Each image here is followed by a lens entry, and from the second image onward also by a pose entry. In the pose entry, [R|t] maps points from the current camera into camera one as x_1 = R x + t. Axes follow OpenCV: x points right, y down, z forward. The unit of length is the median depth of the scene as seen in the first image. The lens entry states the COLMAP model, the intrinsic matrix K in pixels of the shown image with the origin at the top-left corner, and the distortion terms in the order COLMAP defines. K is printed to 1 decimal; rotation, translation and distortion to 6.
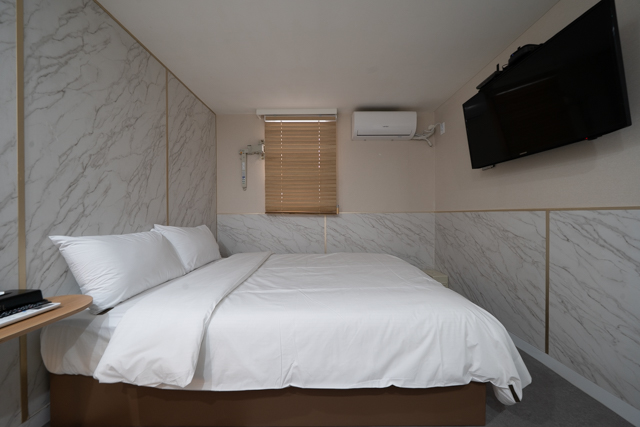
lens RADIAL K [[220.6, 0, 320.3], [0, 220.6, 214.9], [0, 0, 1]] dist [-0.008370, 0.000335]
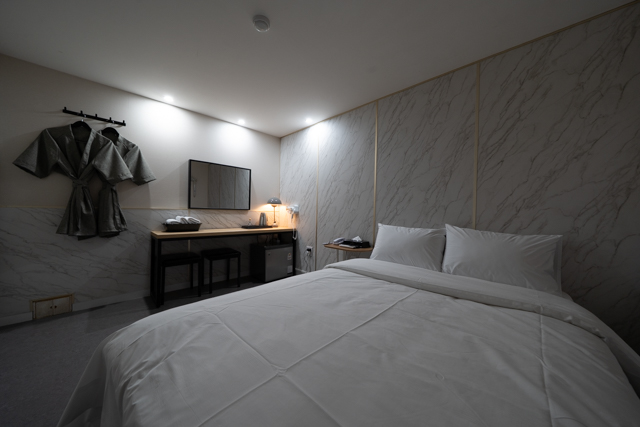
lens RADIAL K [[220.6, 0, 316.2], [0, 220.6, 215.5], [0, 0, 1]] dist [-0.008370, 0.000335]
pose [[-0.711515, -0.002562, -0.702666, 0.564074], [-0.019426, 0.999683, 0.016026, -0.005910], [0.702403, 0.025053, -0.711339, 1.460460]]
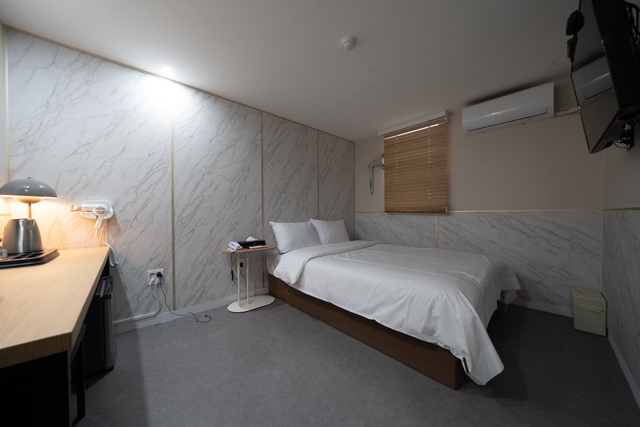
lens RADIAL K [[220.6, 0, 317.2], [0, 220.6, 213.7], [0, 0, 1]] dist [-0.008370, 0.000335]
pose [[0.674675, 0.003908, -0.738104, 0.734836], [0.002002, 0.999973, 0.007125, -0.013107], [0.738112, -0.006285, 0.674649, -0.241831]]
